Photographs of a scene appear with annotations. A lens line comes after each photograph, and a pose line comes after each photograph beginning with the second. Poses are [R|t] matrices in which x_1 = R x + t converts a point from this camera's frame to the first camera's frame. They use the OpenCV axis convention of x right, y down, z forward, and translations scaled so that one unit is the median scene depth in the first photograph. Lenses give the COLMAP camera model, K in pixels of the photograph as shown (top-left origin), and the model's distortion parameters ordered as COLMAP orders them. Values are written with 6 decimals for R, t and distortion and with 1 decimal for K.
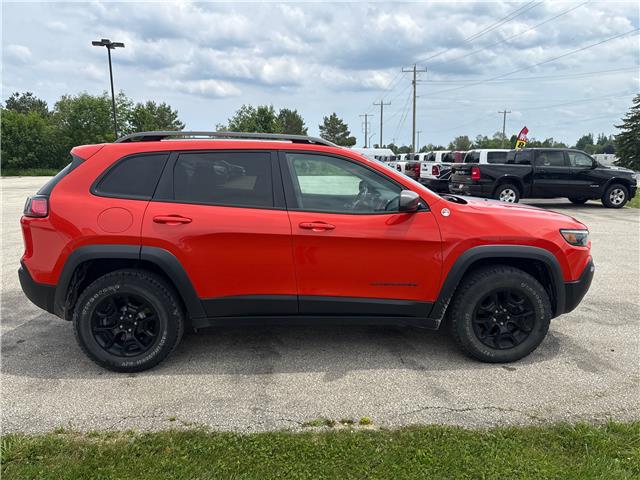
lens RADIAL K [[470.6, 0, 319.4], [0, 470.6, 240.9], [0, 0, 1]] dist [0.019592, -0.023908]
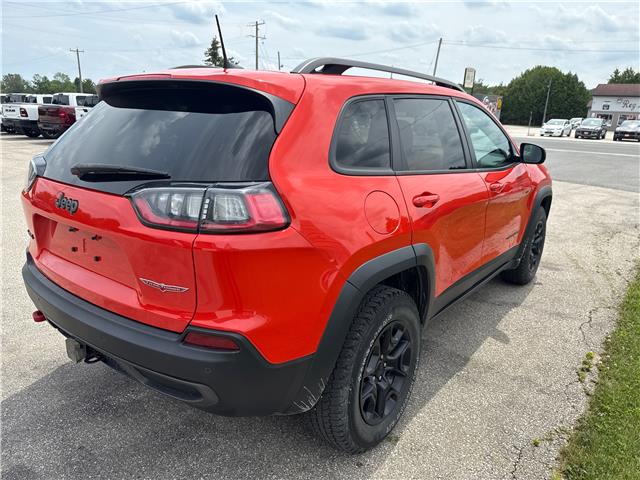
lens RADIAL K [[470.6, 0, 321.0], [0, 470.6, 241.9], [0, 0, 1]] dist [0.019592, -0.023908]
pose [[0.619443, -0.195810, 0.760230, -0.908693], [0.109328, 0.980474, 0.163456, -0.114374], [-0.777392, -0.018137, 0.628755, 0.651357]]
